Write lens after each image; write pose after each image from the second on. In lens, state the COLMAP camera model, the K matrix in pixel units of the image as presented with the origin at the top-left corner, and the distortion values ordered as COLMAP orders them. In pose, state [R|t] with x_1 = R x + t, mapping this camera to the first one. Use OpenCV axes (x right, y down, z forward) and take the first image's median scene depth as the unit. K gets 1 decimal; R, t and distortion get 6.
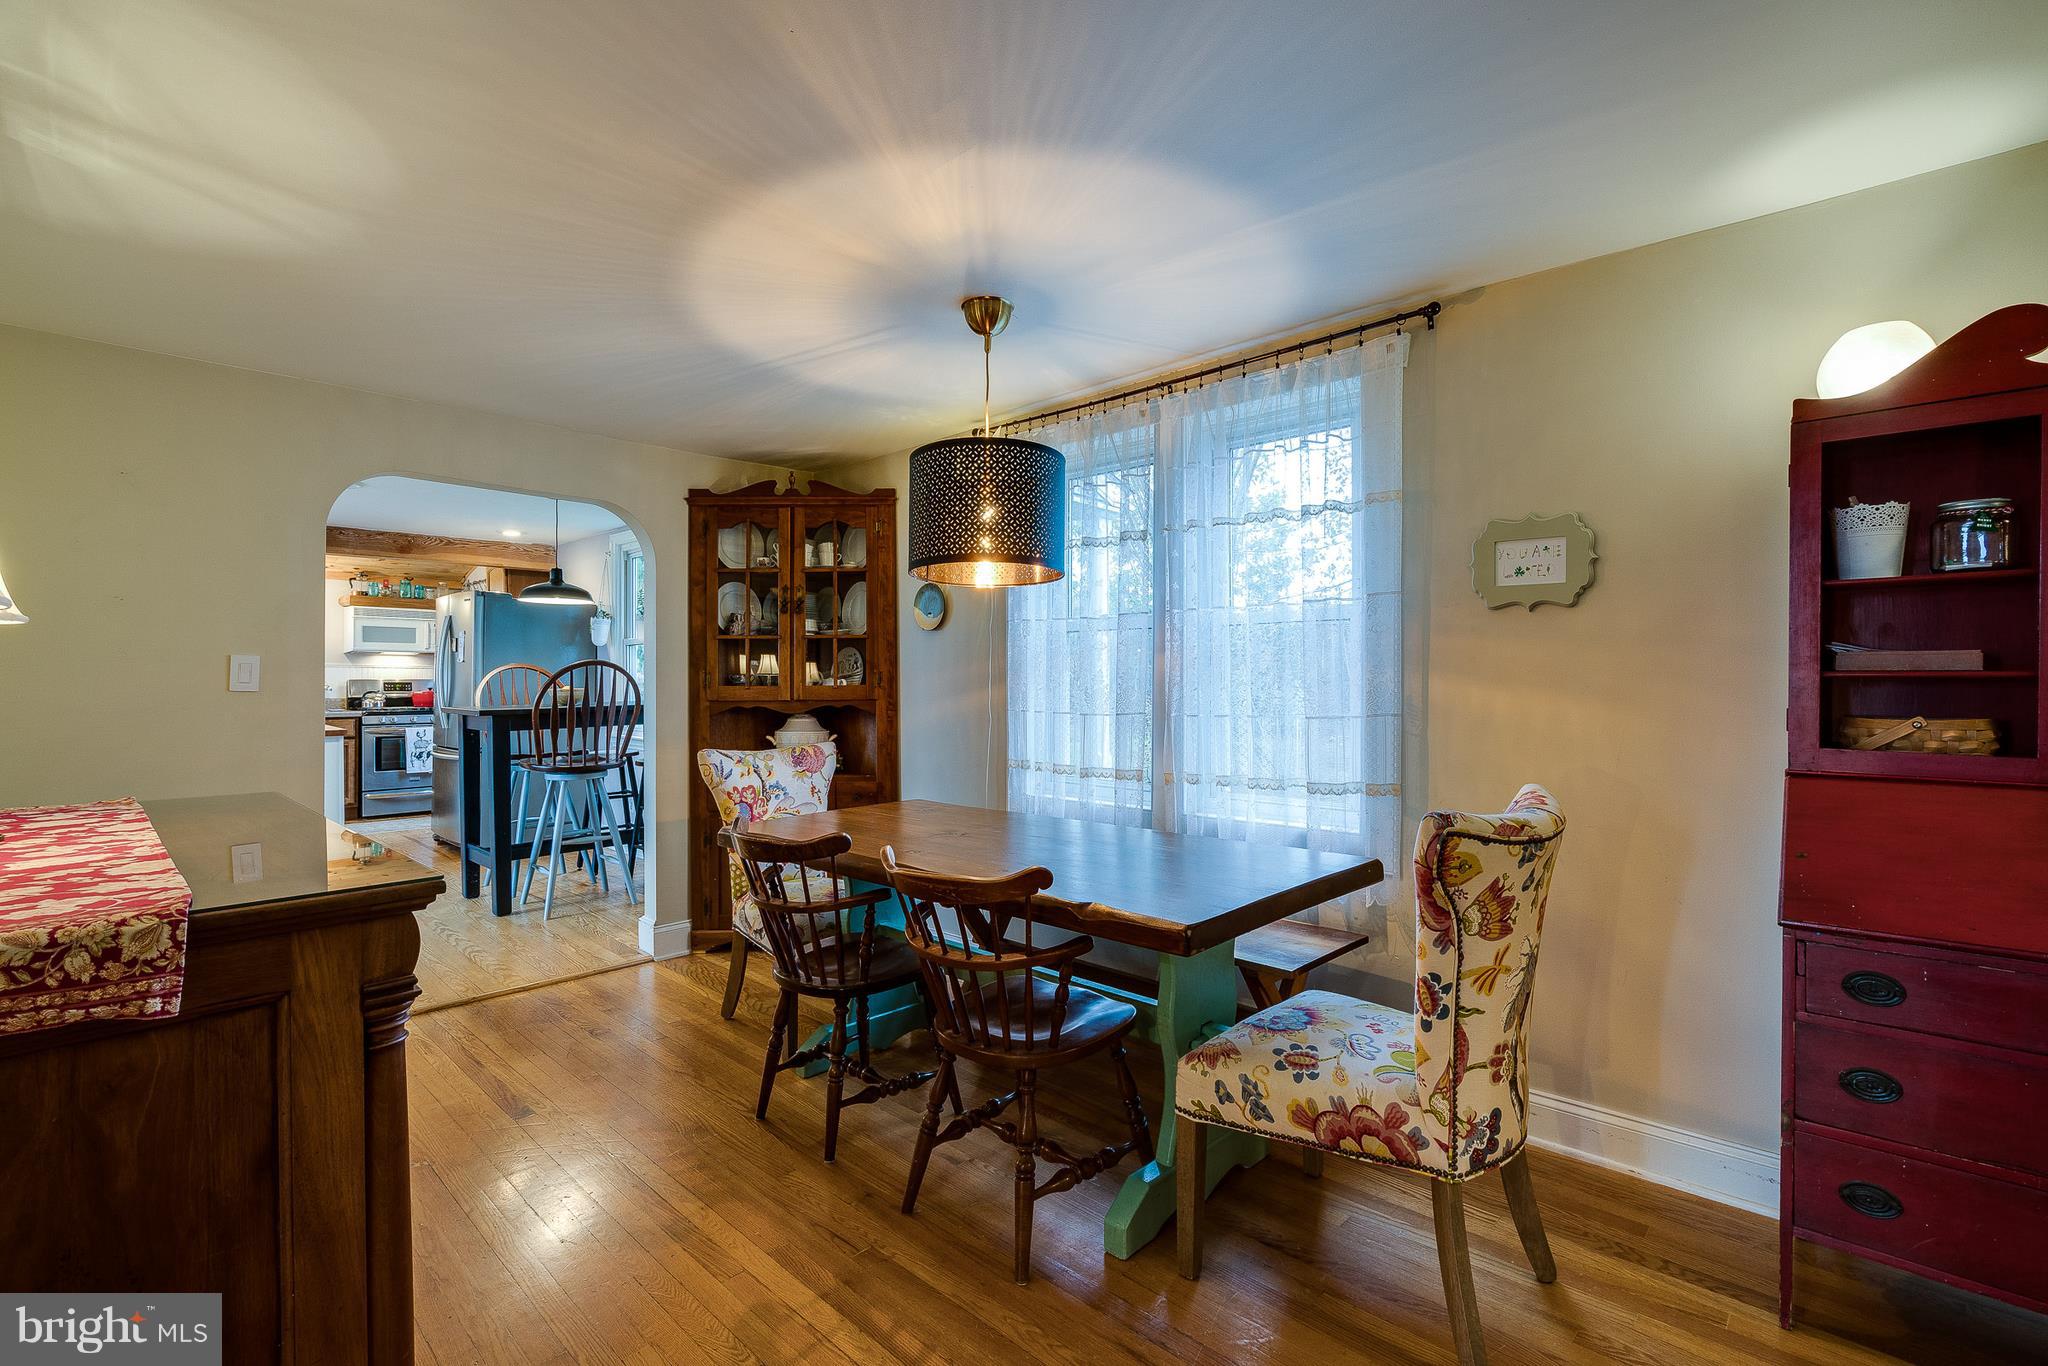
lens RADIAL K [[963.3, 0, 1024.0], [0, 963.3, 683.0], [0, 0, 1]] dist [0.011847, 0.000010]
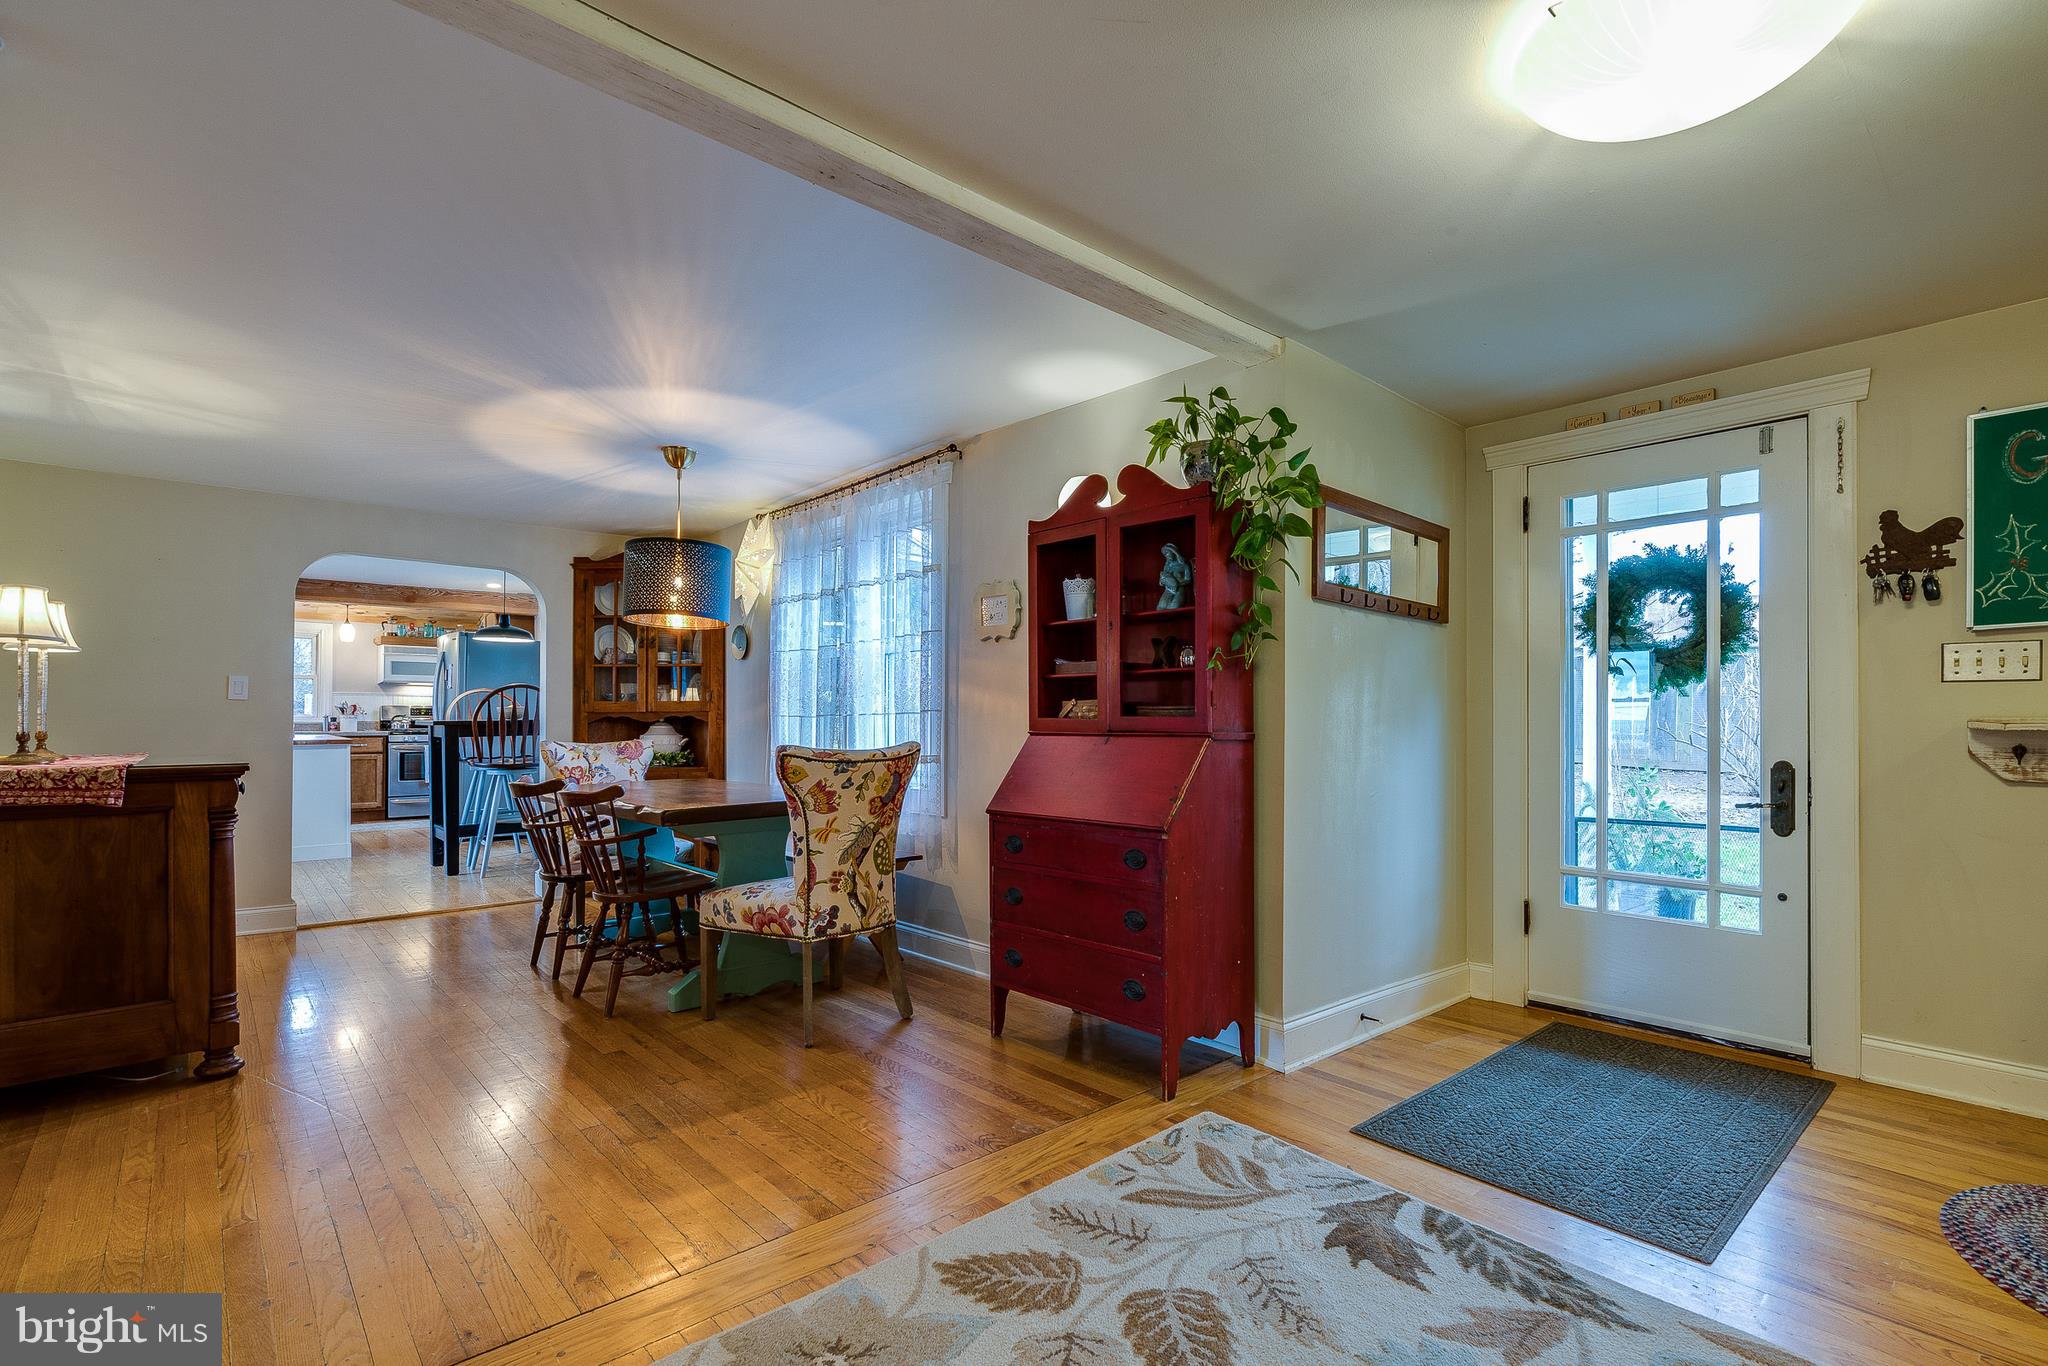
lens RADIAL K [[960.4, 0, 1082.3], [0, 960.4, 711.6], [0, 0, 1]] dist [0.020586, -0.015235]
pose [[0.999537, -0.001067, -0.030399, 0.707811], [0.000748, 0.999945, -0.010500, 0.057274], [0.030408, 0.010472, 0.999483, -0.591618]]
